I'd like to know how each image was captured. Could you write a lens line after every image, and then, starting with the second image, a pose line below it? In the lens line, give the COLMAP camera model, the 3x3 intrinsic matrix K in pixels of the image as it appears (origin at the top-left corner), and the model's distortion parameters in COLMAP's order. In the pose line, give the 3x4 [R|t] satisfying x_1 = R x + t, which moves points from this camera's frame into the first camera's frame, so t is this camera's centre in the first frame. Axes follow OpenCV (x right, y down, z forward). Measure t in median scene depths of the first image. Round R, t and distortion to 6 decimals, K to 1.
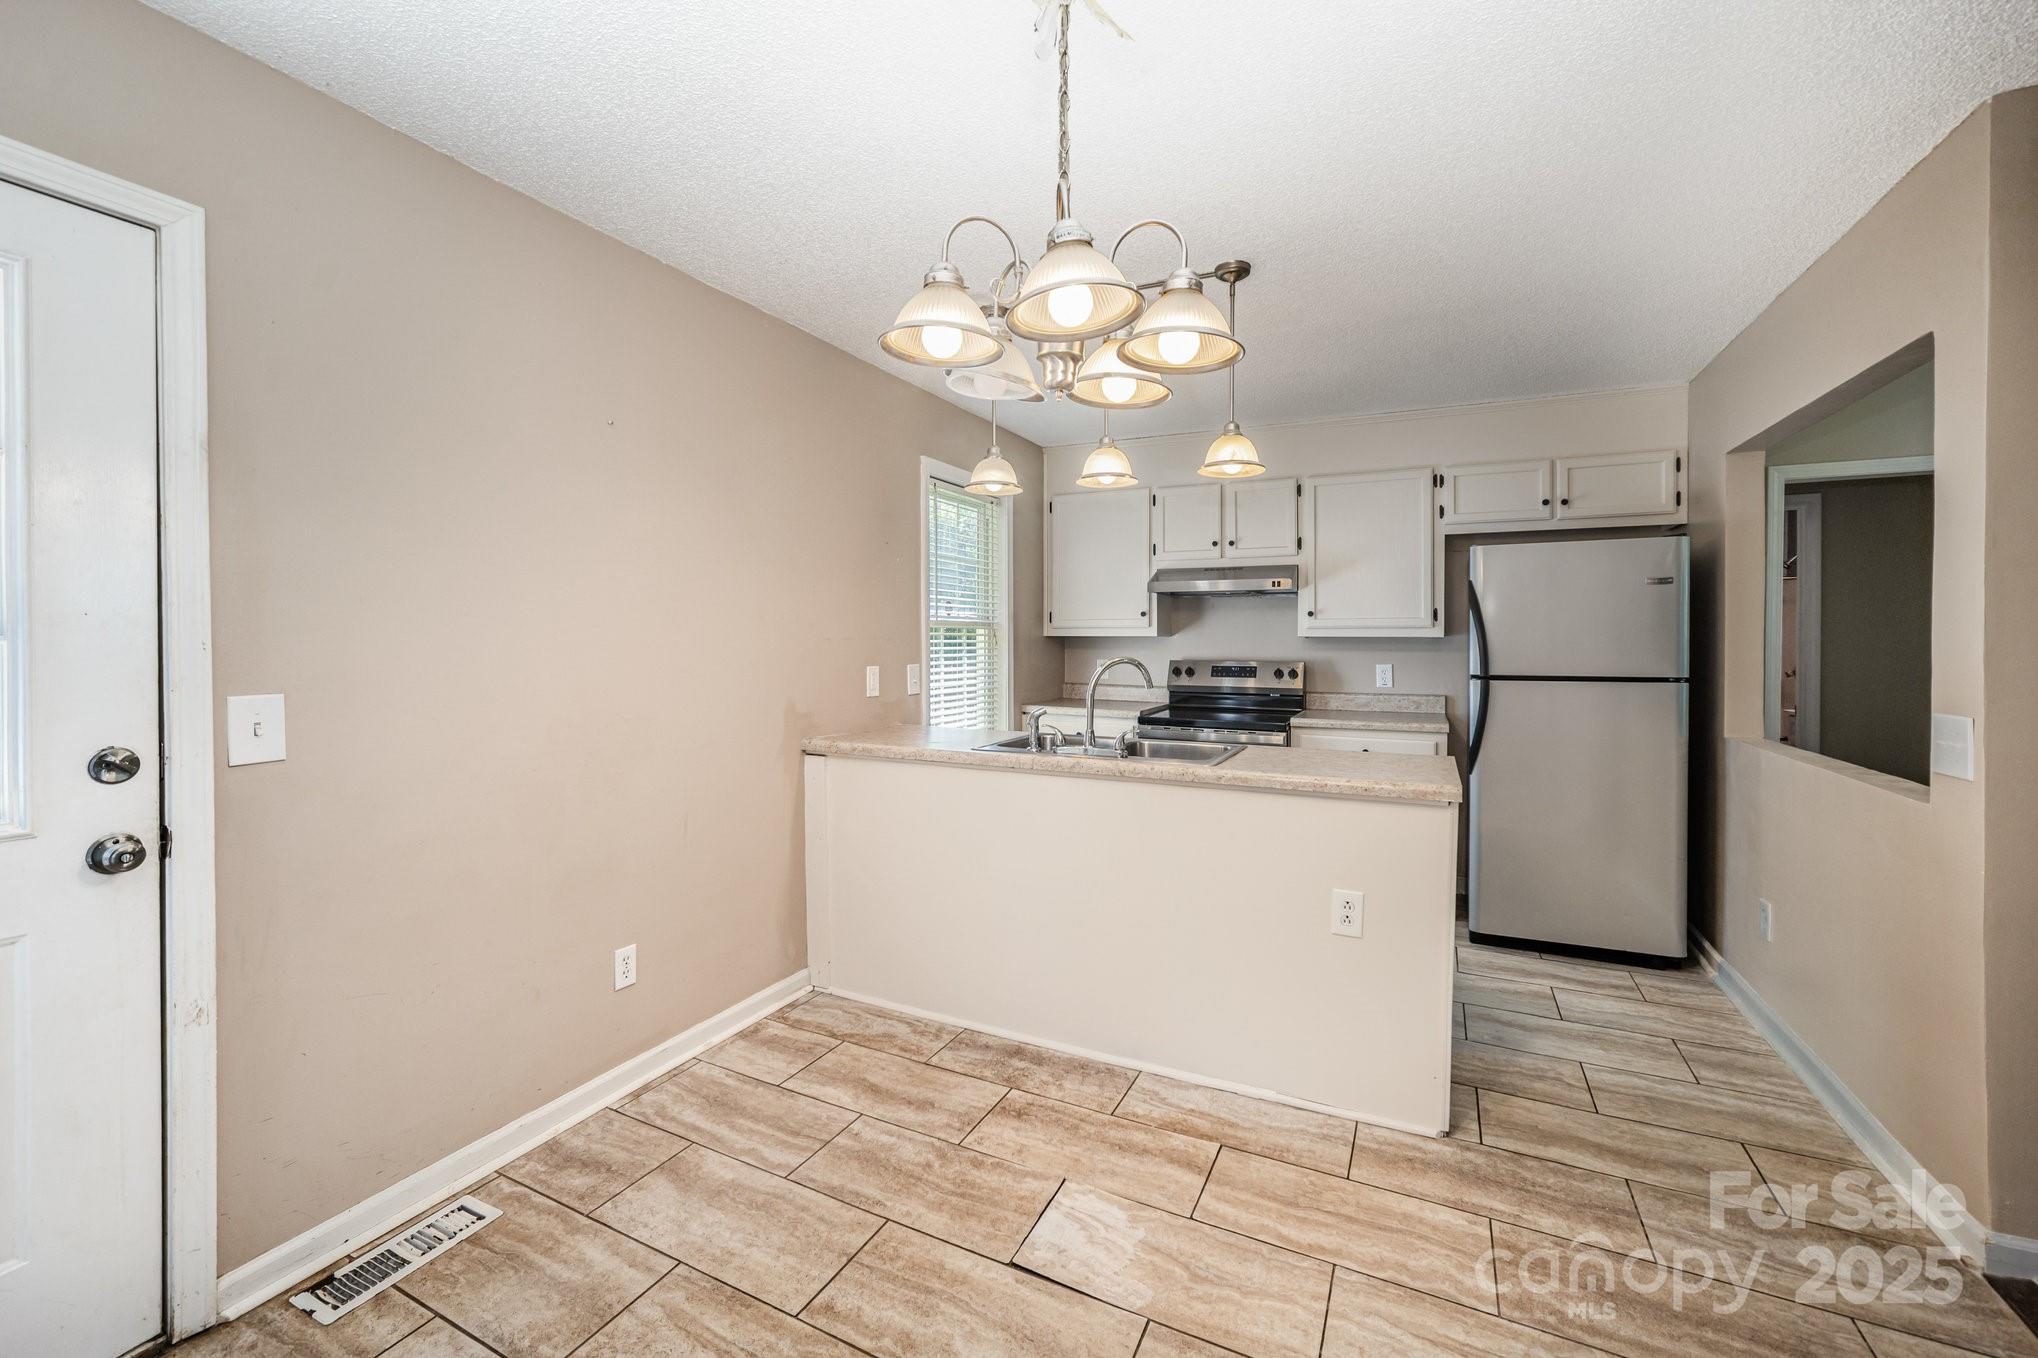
lens RADIAL K [[839.7, 0, 1016.6], [0, 839.7, 648.8], [0, 0, 1]] dist [-0.029902, 0.013261]
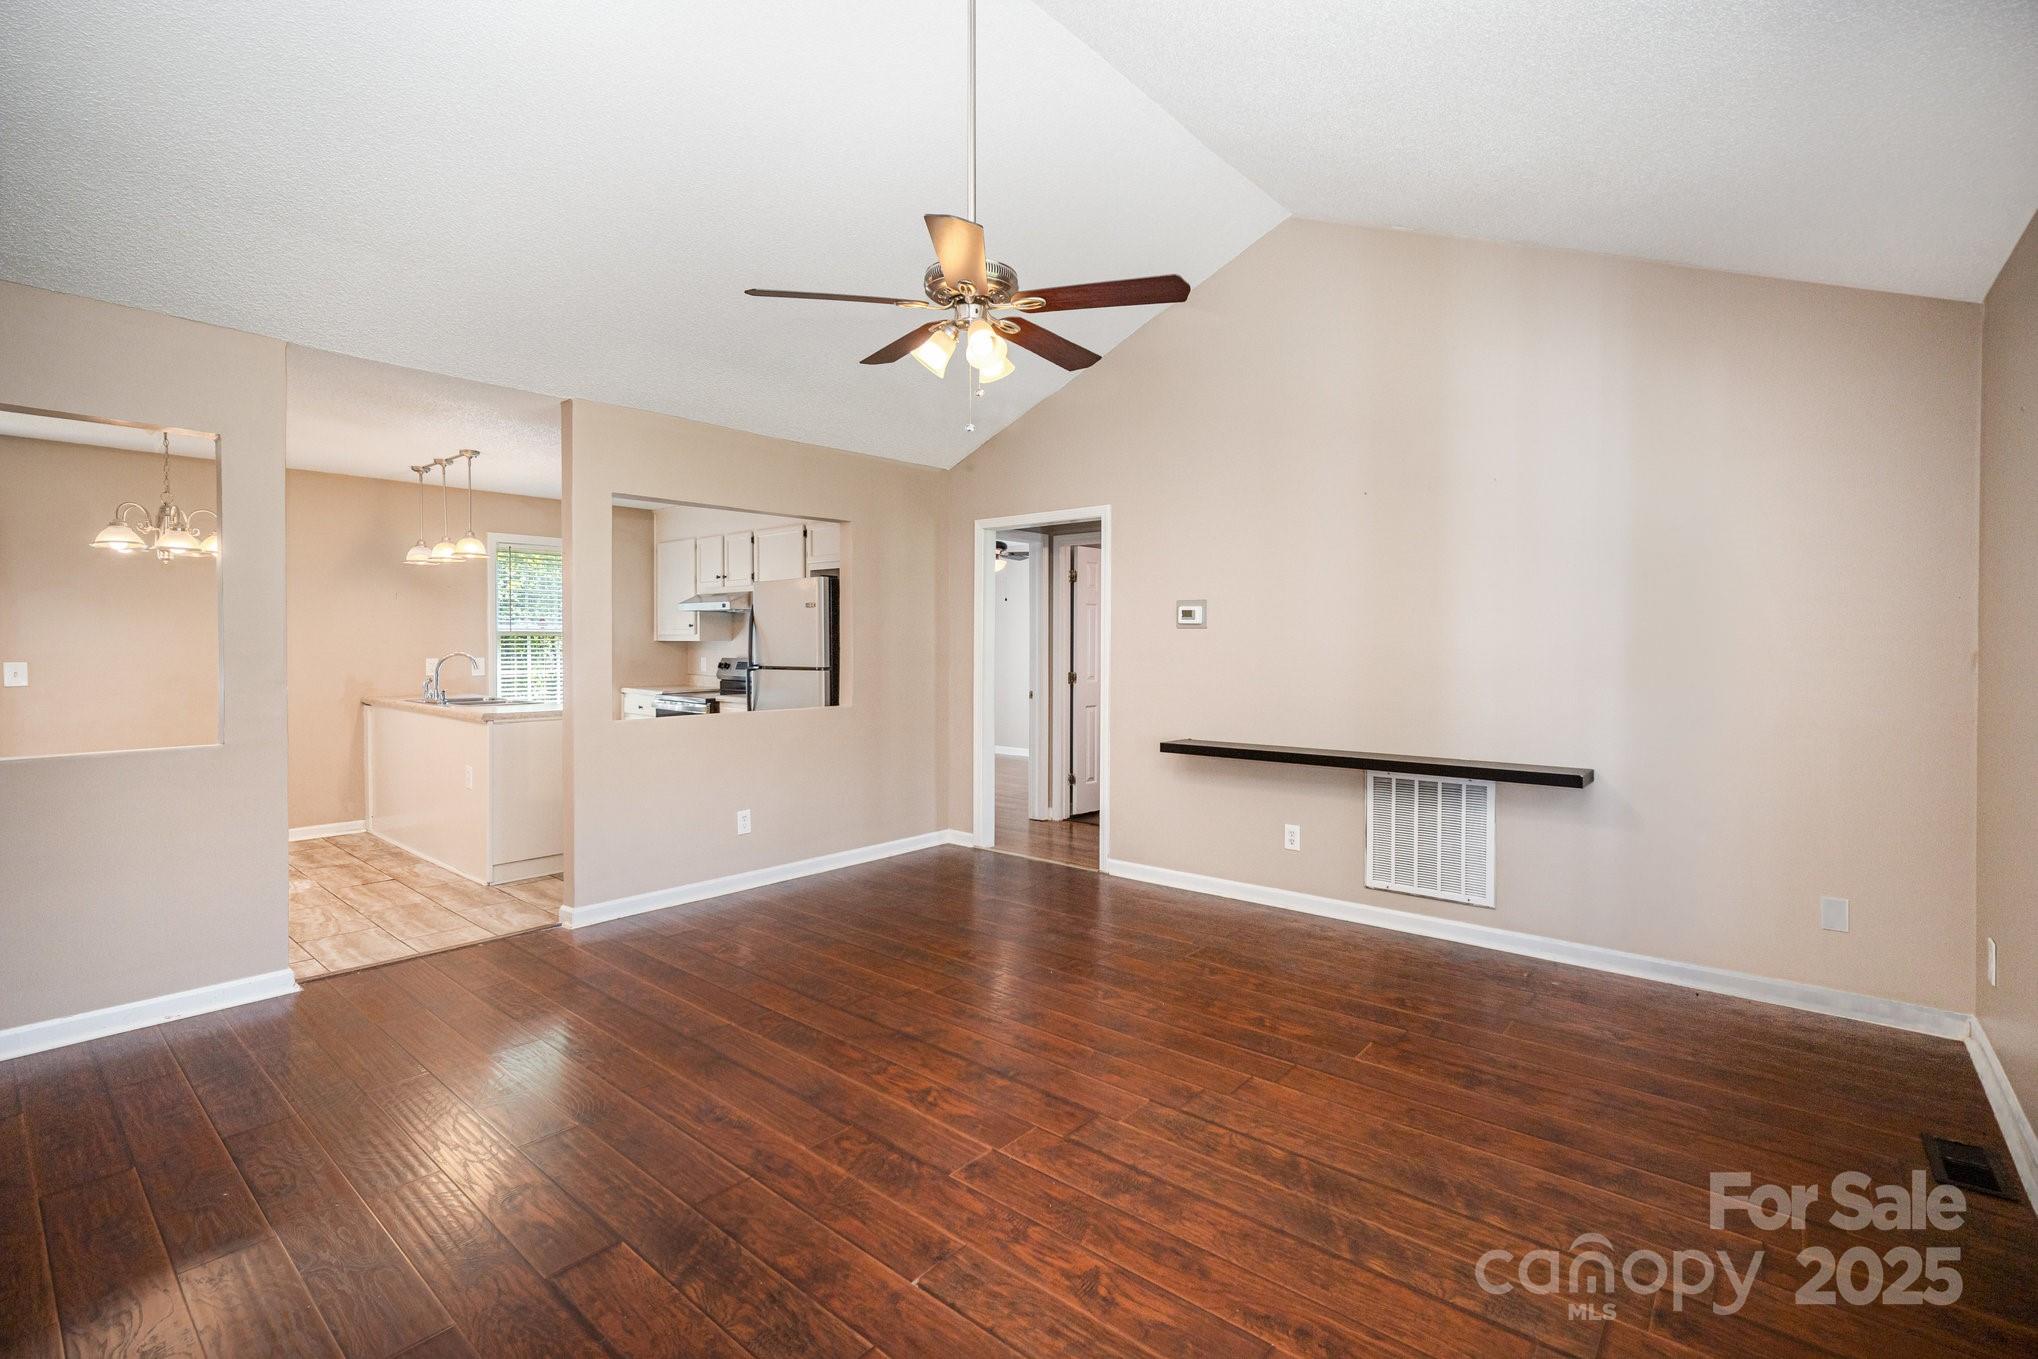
lens RADIAL K [[914.8, 0, 1011.1], [0, 914.8, 677.7], [0, 0, 1]] dist [-0.015088, 0.000326]
pose [[0.970185, 0.011178, -0.242107, 1.764501], [-0.005530, 0.999697, 0.023998, 0.012287], [0.242302, -0.021944, 0.969953, -0.654183]]
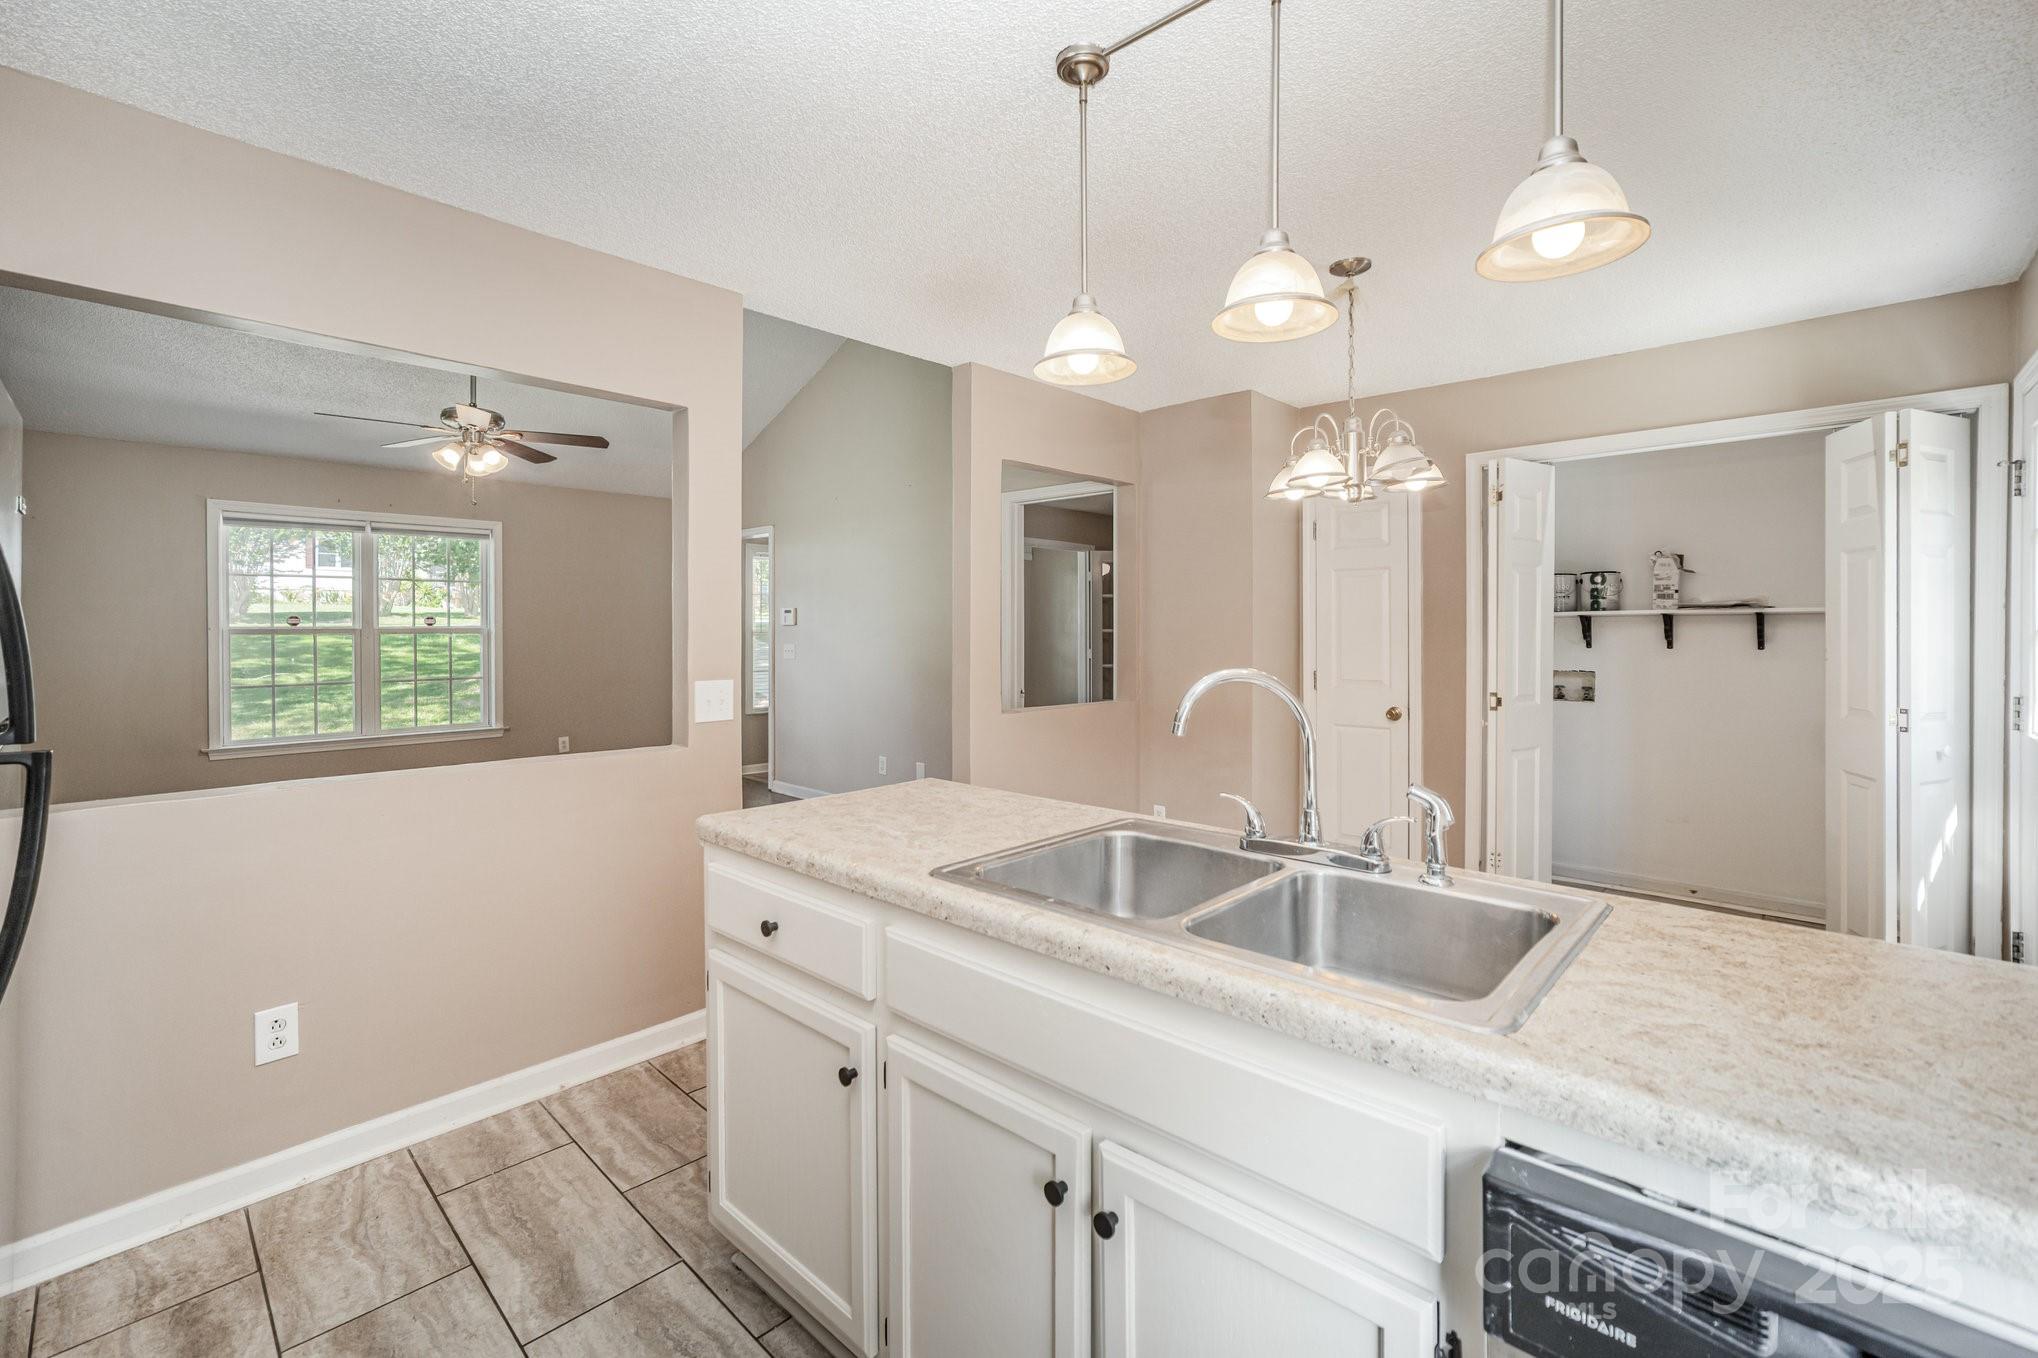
lens RADIAL K [[888.2, 0, 1017.8], [0, 888.2, 628.4], [0, 0, 1]] dist [-0.017786, 0.000370]
pose [[-0.957522, -0.002452, 0.288351, 0.098166], [0.000984, 0.999930, 0.011772, -0.020050], [-0.288360, 0.011556, -0.957452, 1.496882]]
